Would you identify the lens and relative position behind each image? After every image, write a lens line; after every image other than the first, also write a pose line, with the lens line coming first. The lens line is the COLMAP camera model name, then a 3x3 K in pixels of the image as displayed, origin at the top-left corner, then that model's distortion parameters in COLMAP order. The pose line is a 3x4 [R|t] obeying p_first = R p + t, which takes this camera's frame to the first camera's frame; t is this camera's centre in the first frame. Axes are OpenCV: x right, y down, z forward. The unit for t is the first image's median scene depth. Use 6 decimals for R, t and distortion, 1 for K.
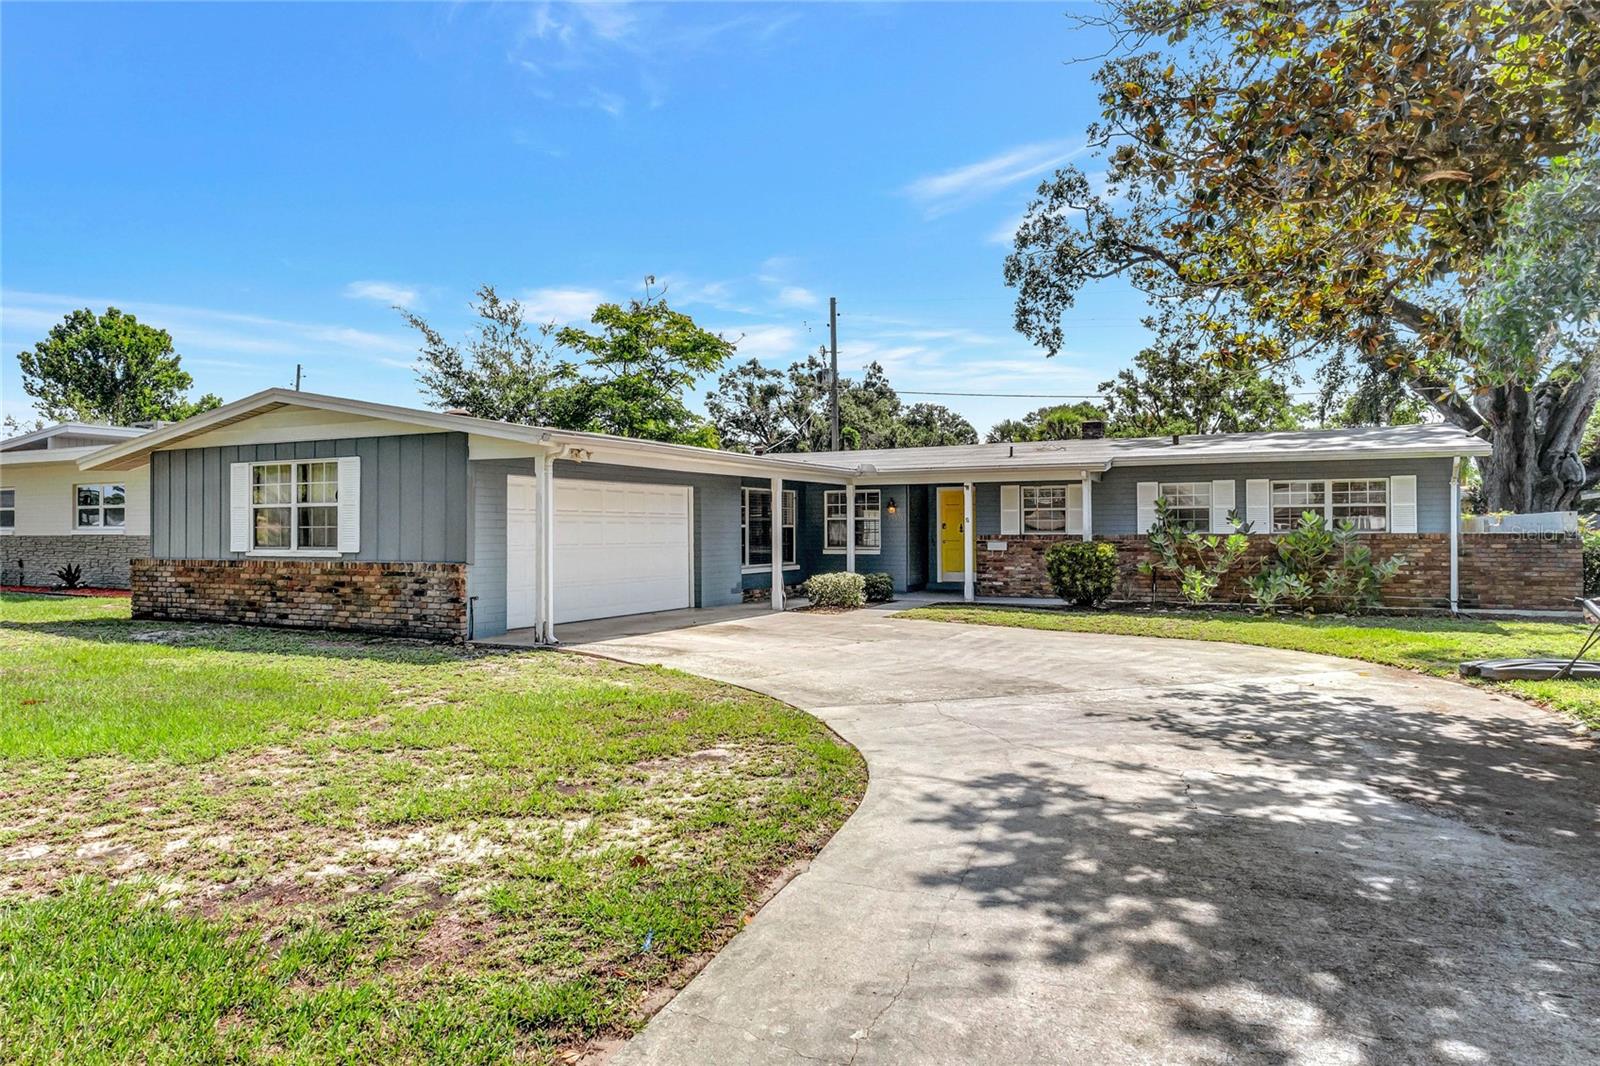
lens RADIAL K [[1095.9, 0, 798.6], [0, 1095.9, 529.9], [0, 0, 1]] dist [0.000453, -0.000003]
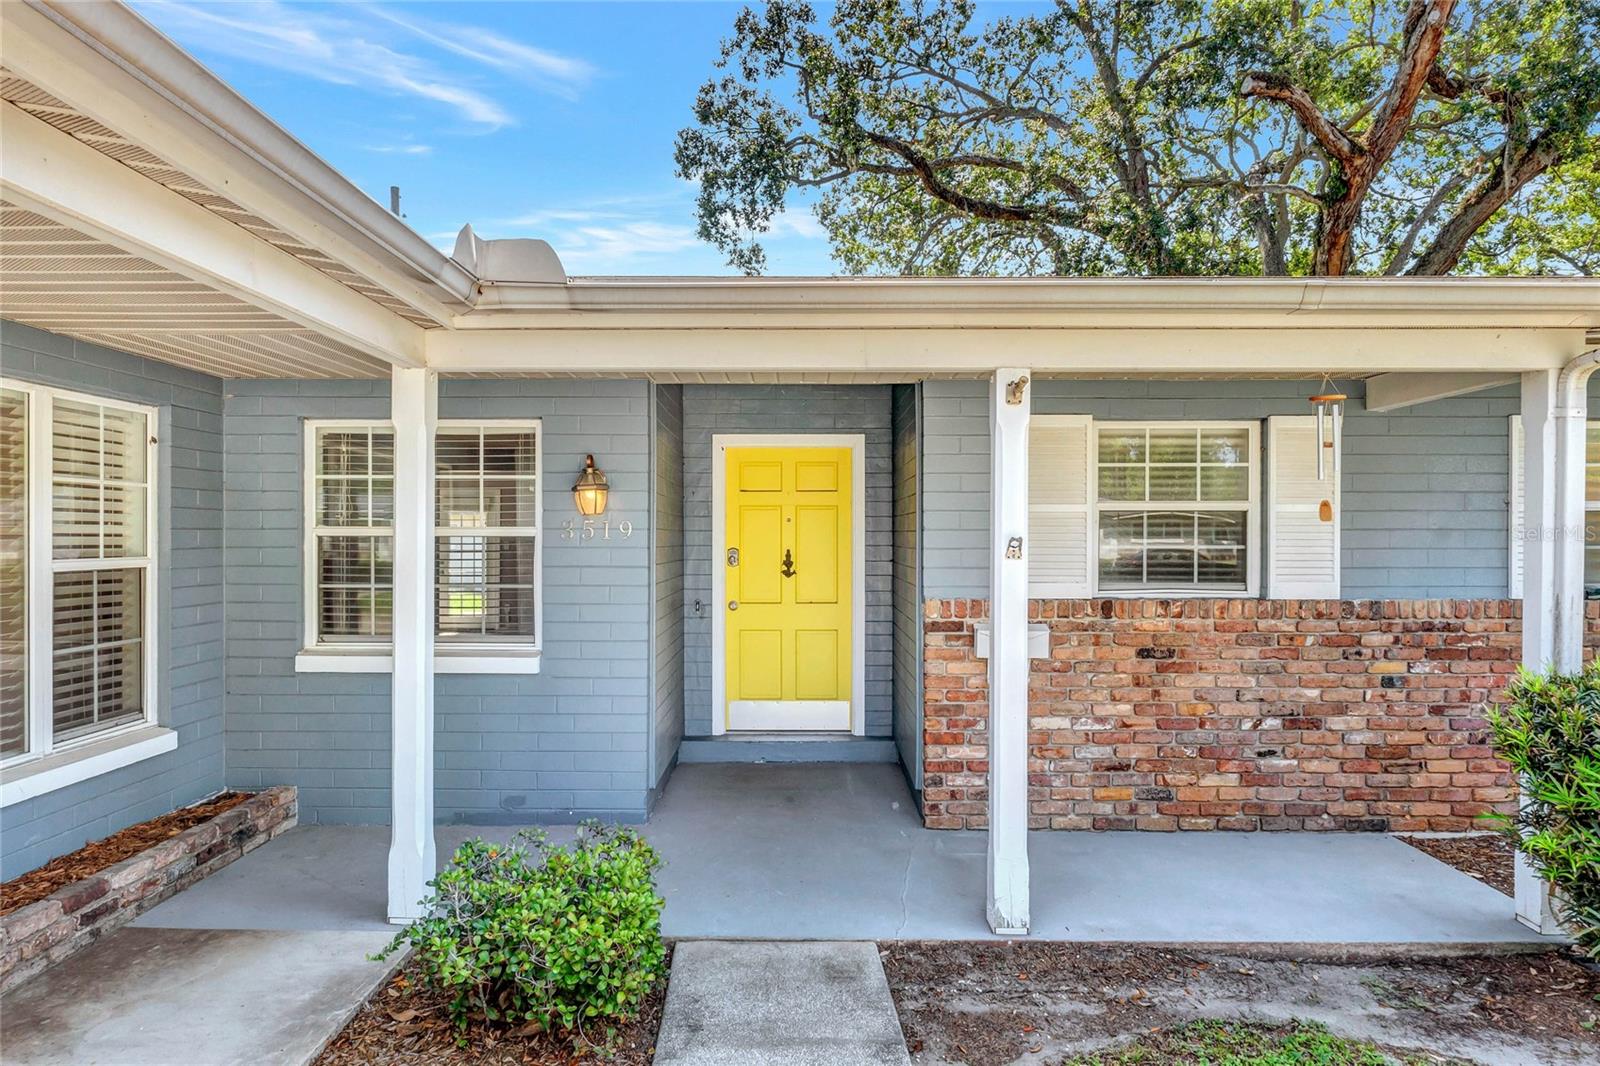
lens RADIAL K [[912.4, 0, 800.0], [0, 912.4, 533.0], [0, 0, 1]] dist [0.001224, 0.000268]
pose [[0.905192, 0.007035, 0.424946, 0.036999], [-0.005924, 0.999975, -0.003935, -0.009546], [-0.424963, 0.001045, 0.905210, 0.748976]]
